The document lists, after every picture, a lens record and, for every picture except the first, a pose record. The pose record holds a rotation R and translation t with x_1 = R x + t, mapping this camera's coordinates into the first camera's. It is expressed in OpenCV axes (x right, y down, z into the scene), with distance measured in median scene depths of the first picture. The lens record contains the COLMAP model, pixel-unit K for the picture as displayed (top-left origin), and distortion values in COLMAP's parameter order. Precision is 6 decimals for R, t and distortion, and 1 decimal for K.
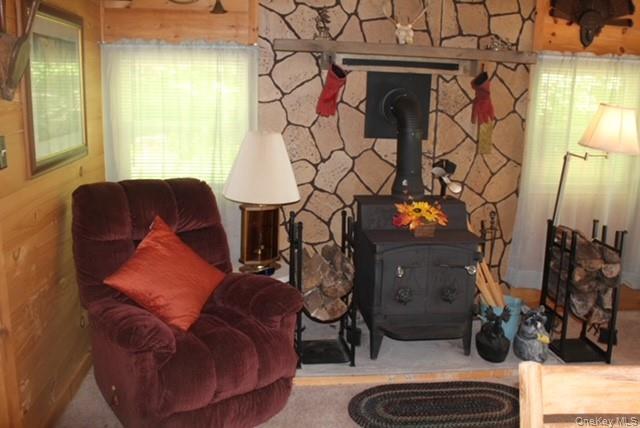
lens RADIAL K [[624.7, 0, 319.2], [0, 624.7, 214.1], [0, 0, 1]] dist [-0.090404, 0.000000]
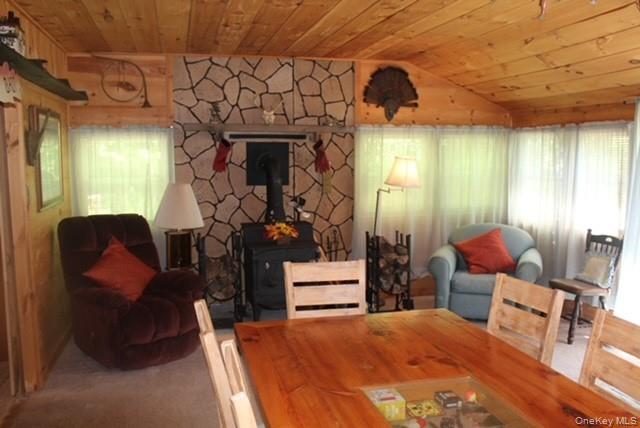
lens RADIAL K [[586.4, 0, 320.2], [0, 586.4, 214.7], [0, 0, 1]] dist [-0.109225, 0.000000]
pose [[0.989260, -0.043870, 0.139424, 0.051046], [0.056348, 0.994627, -0.086847, 0.086890], [-0.134865, 0.093771, 0.986417, -0.444730]]
